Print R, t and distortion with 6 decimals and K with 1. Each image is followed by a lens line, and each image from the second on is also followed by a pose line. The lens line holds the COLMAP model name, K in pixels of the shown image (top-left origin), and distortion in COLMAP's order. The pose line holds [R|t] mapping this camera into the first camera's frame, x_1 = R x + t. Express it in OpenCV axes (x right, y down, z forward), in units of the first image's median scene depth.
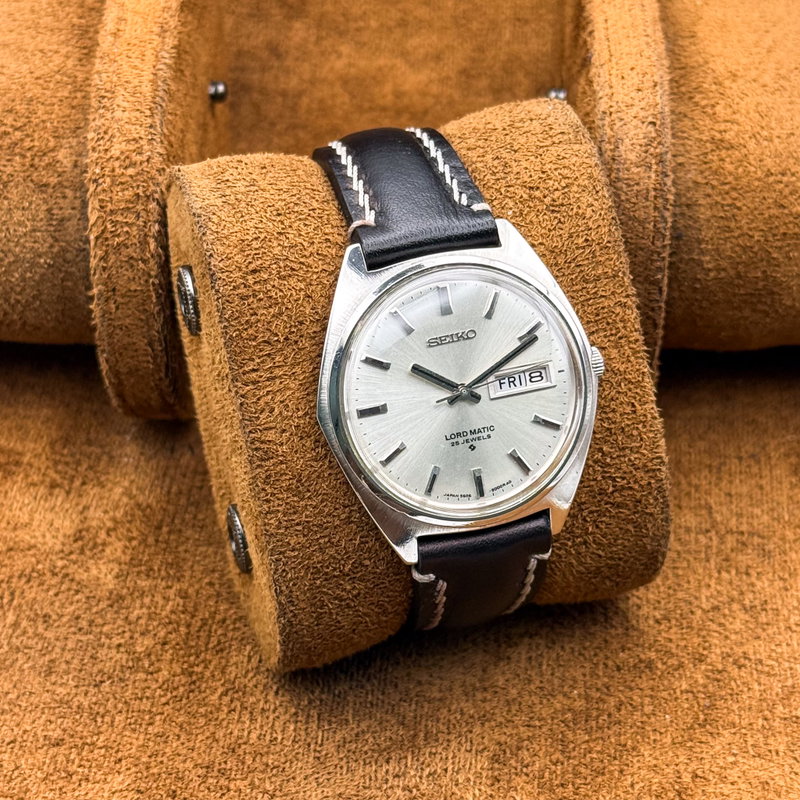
lens RADIAL K [[2091.5, 0, 400.6], [0, 2091.5, 417.9], [0, 0, 1]] dist [0.015358, 0.412914]
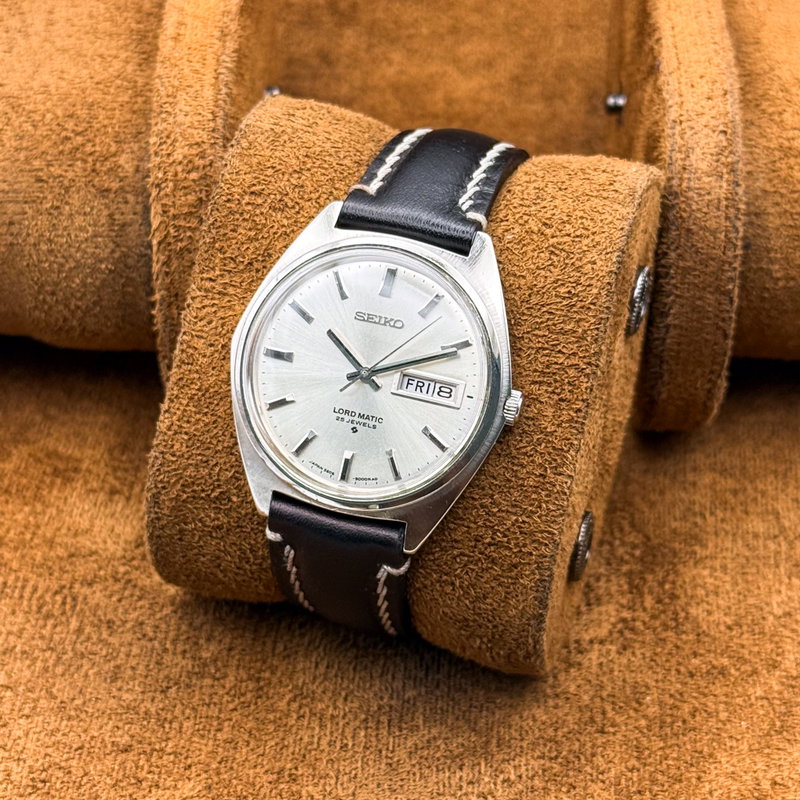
lens RADIAL K [[2091.5, 0, 400.6], [0, 2091.5, 417.9], [0, 0, 1]] dist [0.015358, 0.412914]
pose [[0.822108, 0.379753, -0.424176, 0.463886], [-0.416501, 0.909111, 0.006670, -0.006533], [0.388156, 0.171186, 0.905555, 0.110506]]
